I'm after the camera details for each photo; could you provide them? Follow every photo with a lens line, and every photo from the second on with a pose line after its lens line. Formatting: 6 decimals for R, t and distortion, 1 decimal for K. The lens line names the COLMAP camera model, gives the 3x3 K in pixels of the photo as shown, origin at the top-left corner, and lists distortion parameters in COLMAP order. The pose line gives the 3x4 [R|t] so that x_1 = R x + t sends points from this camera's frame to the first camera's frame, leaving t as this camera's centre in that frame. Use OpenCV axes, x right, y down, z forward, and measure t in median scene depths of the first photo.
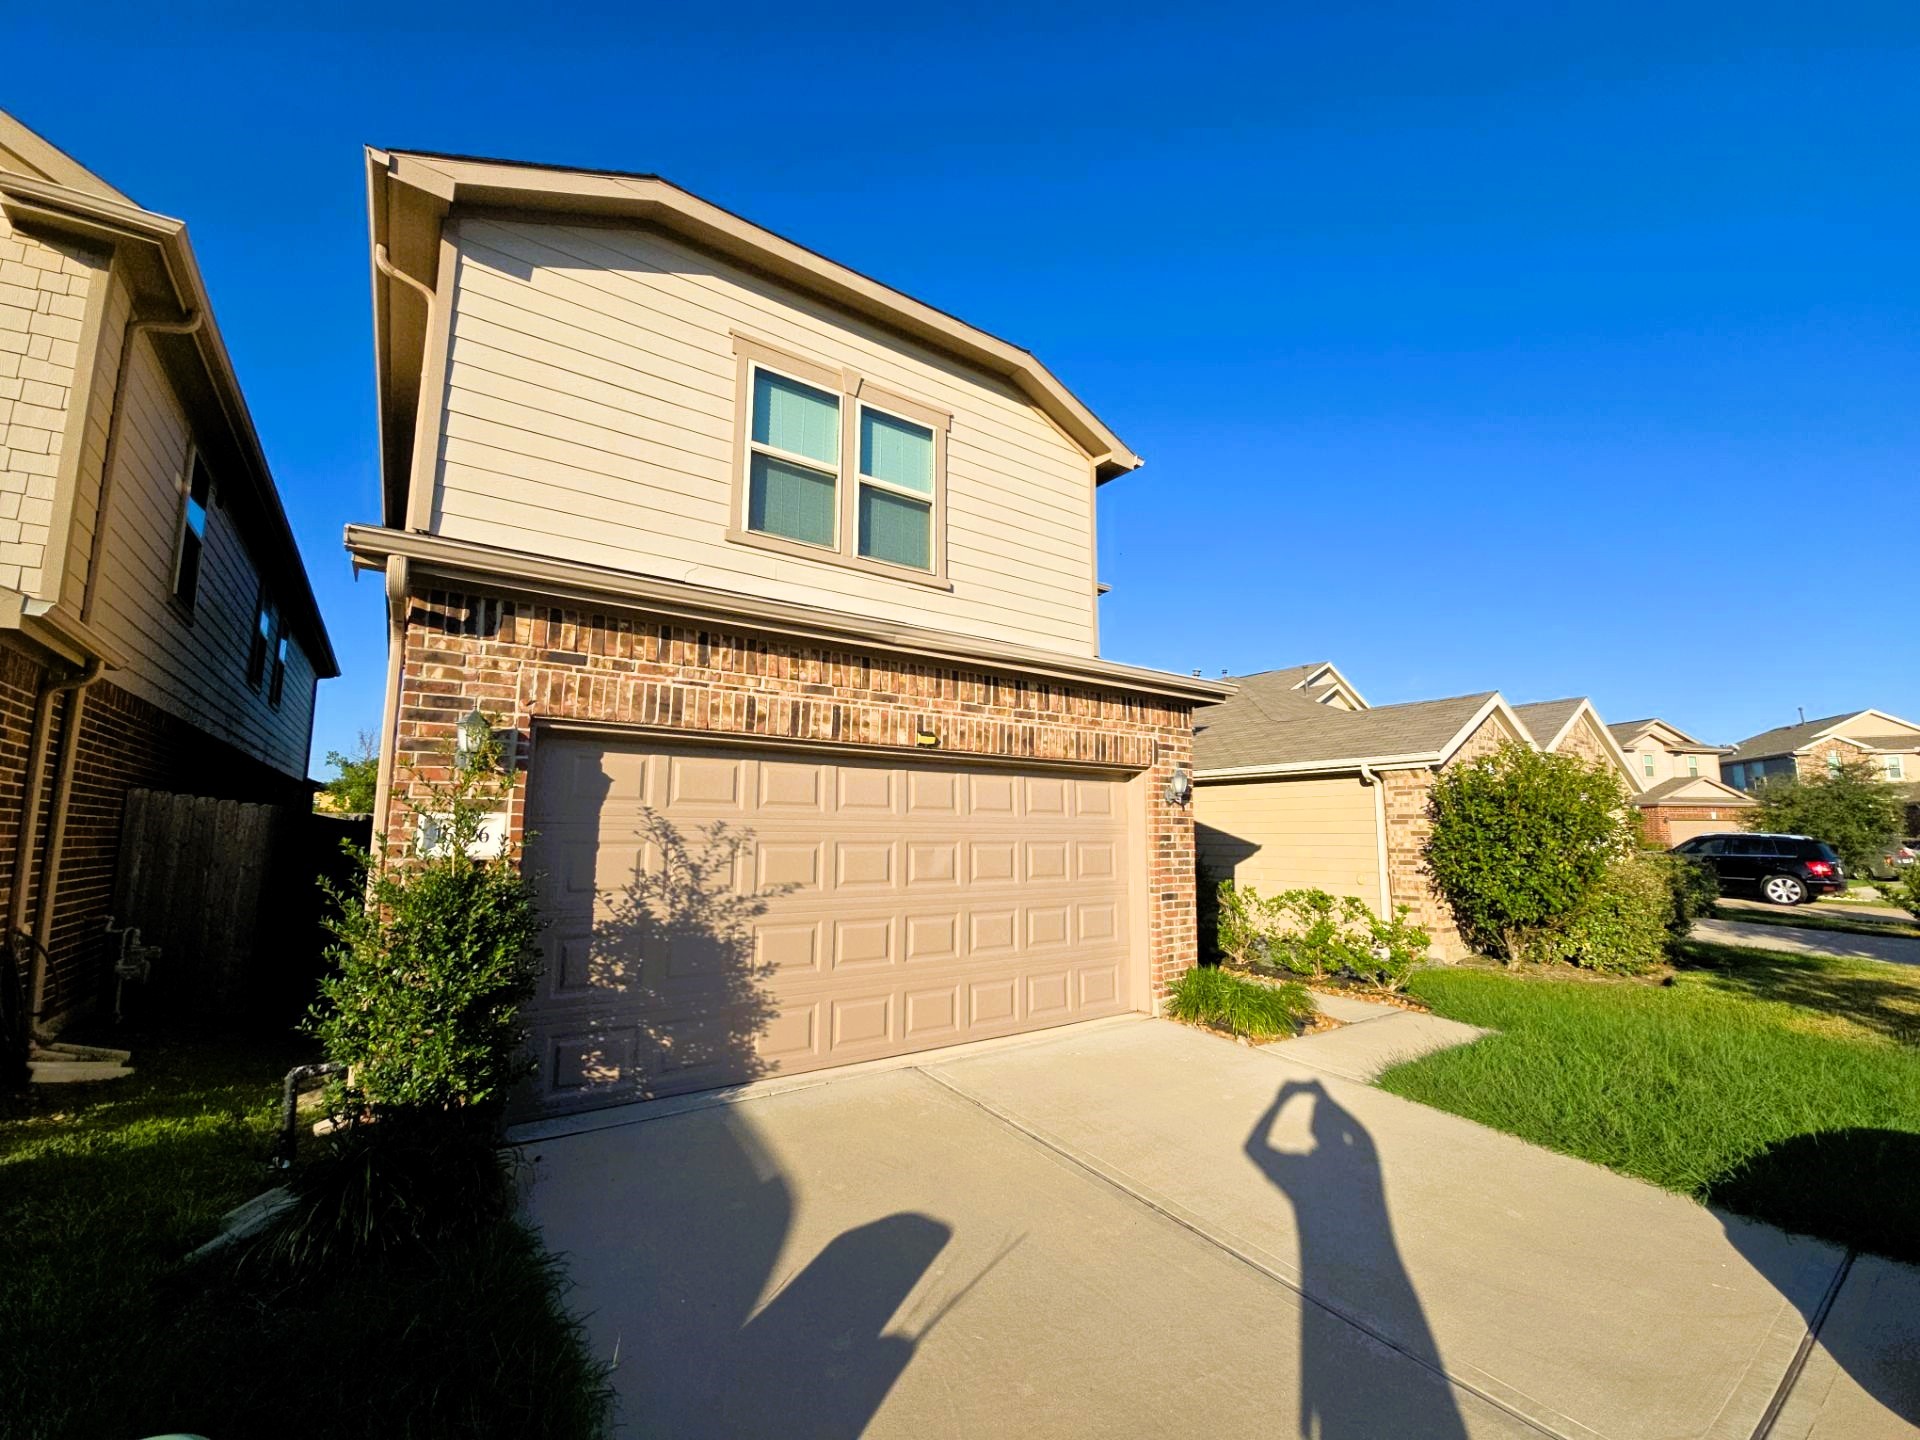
lens RADIAL K [[782.3, 0, 962.7], [0, 782.3, 720.6], [0, 0, 1]] dist [0.005544, -0.005547]
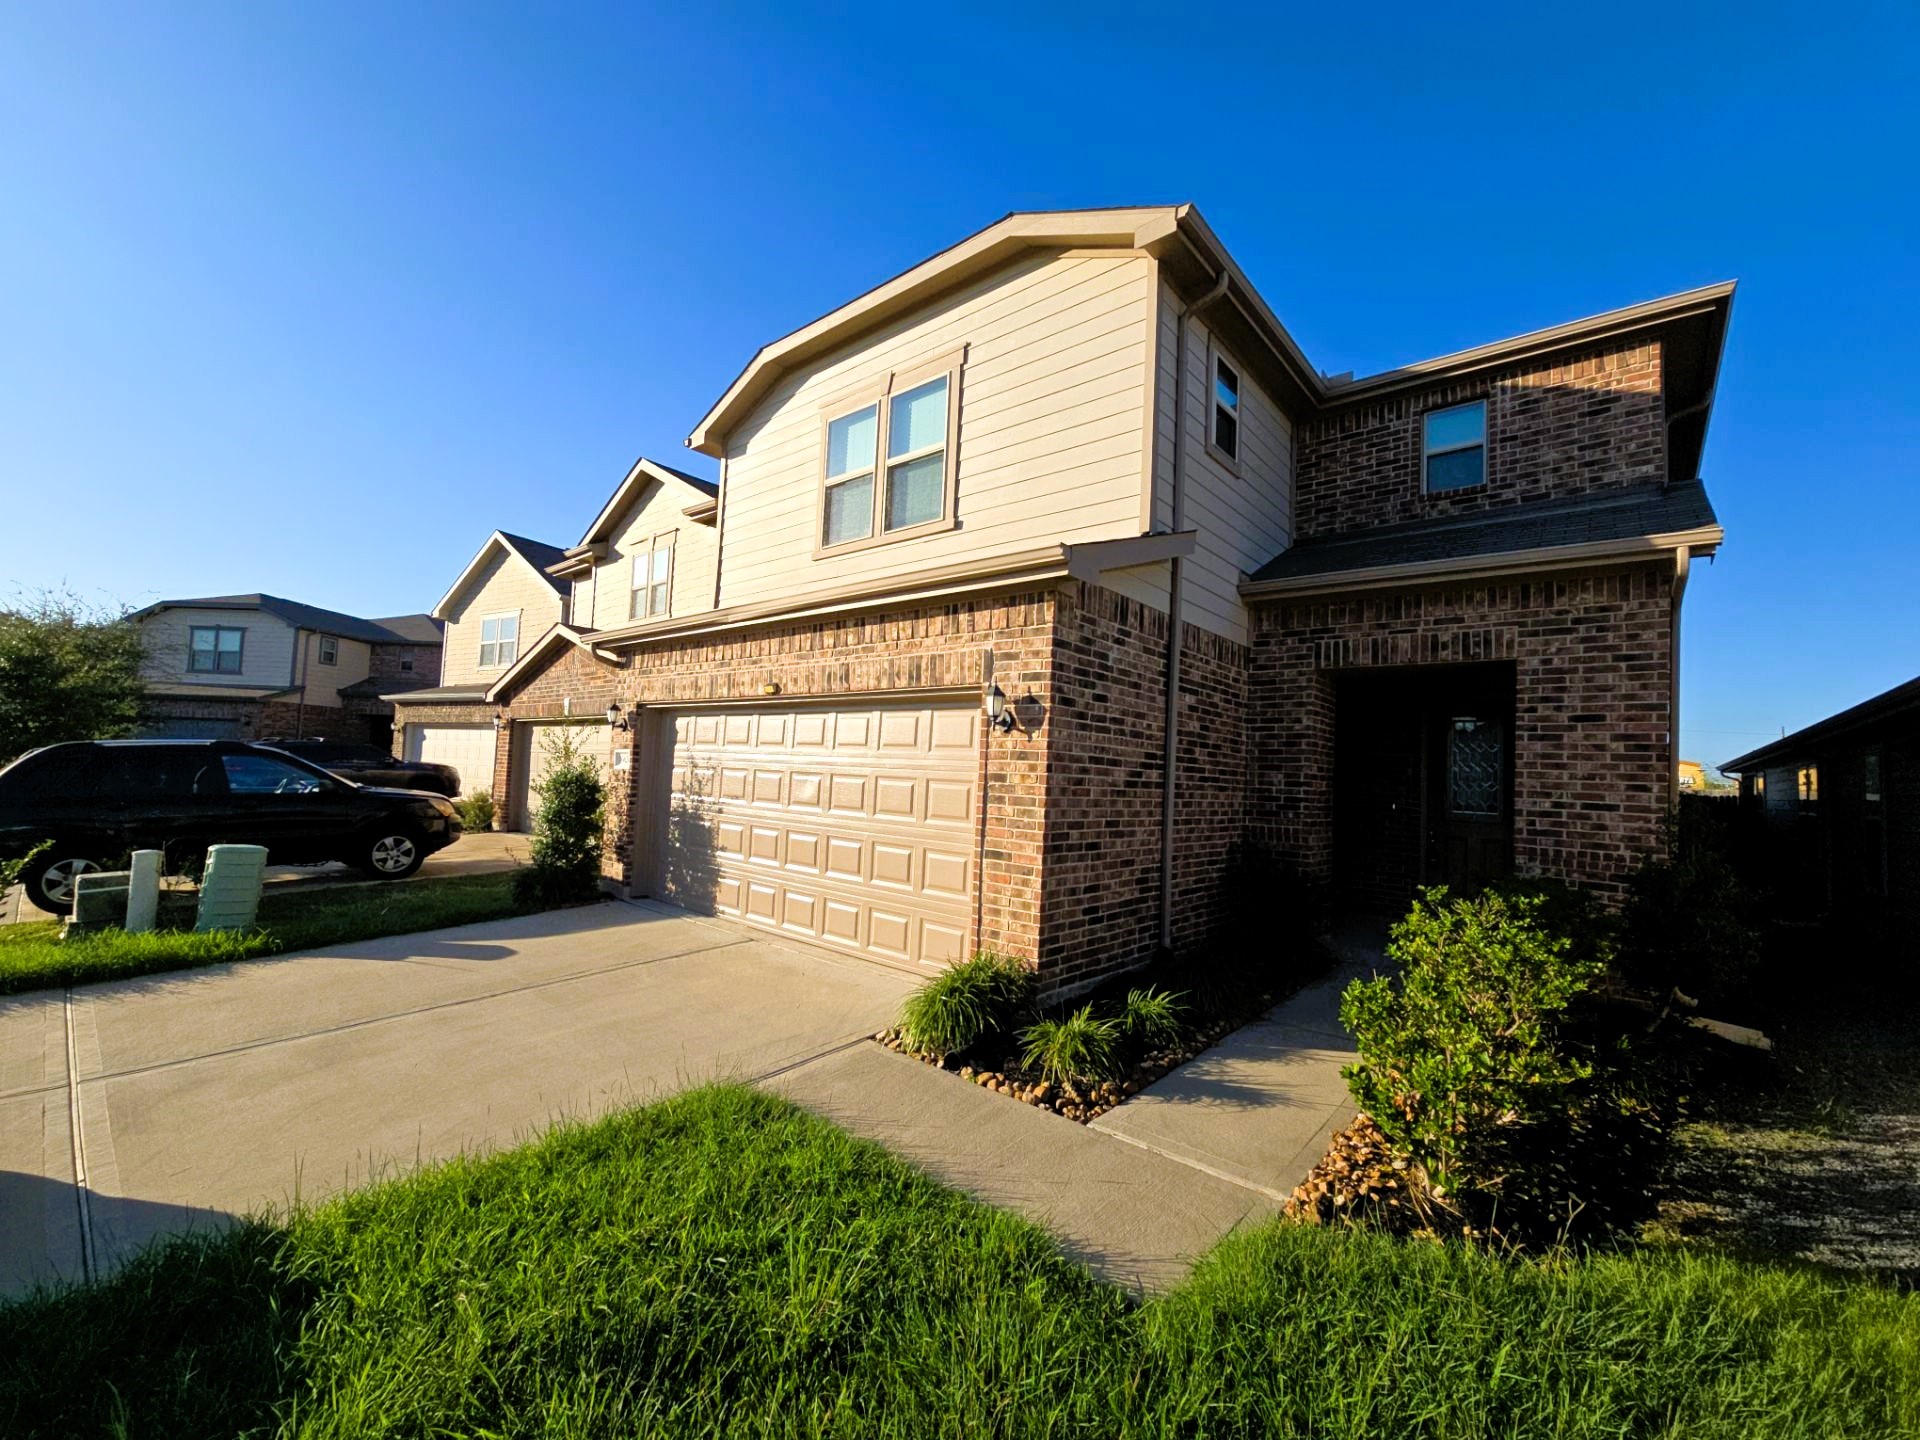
lens RADIAL K [[782.3, 0, 953.6], [0, 782.3, 726.6], [0, 0, 1]] dist [0.005544, -0.005547]
pose [[0.231803, -0.056016, -0.971149, 1.172515], [0.093417, 0.995008, -0.035094, 0.147624], [0.968267, -0.082587, 0.235879, 0.936459]]
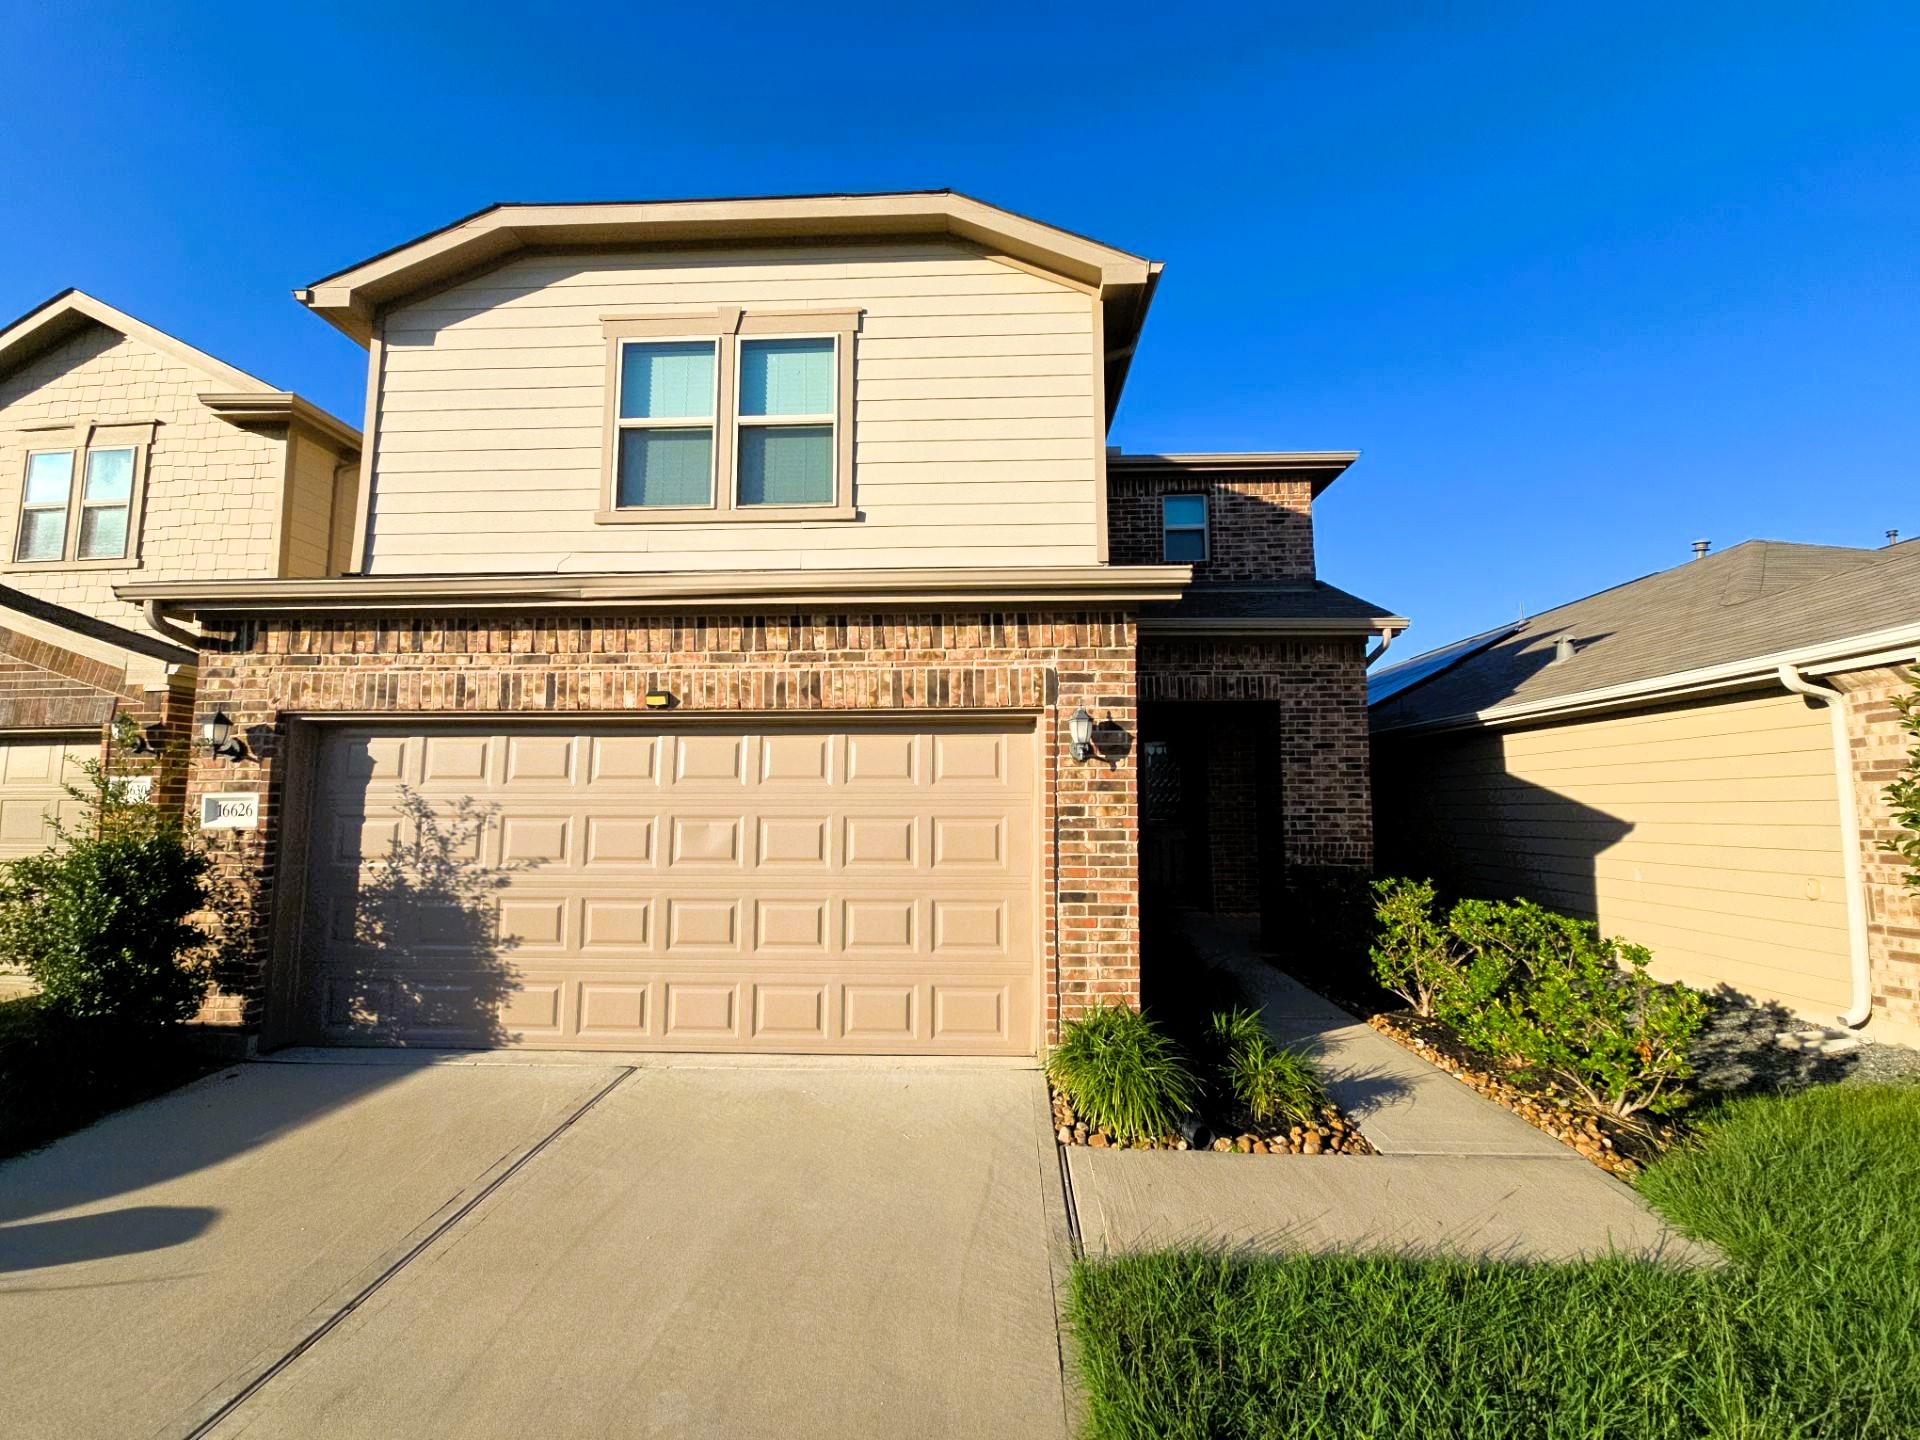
lens RADIAL K [[782.3, 0, 959.2], [0, 782.3, 726.7], [0, 0, 1]] dist [0.005544, -0.005547]
pose [[0.788502, -0.070280, -0.611004, 0.718593], [0.093257, 0.995625, 0.005828, 0.076404], [0.607921, -0.061576, 0.791606, 0.485518]]
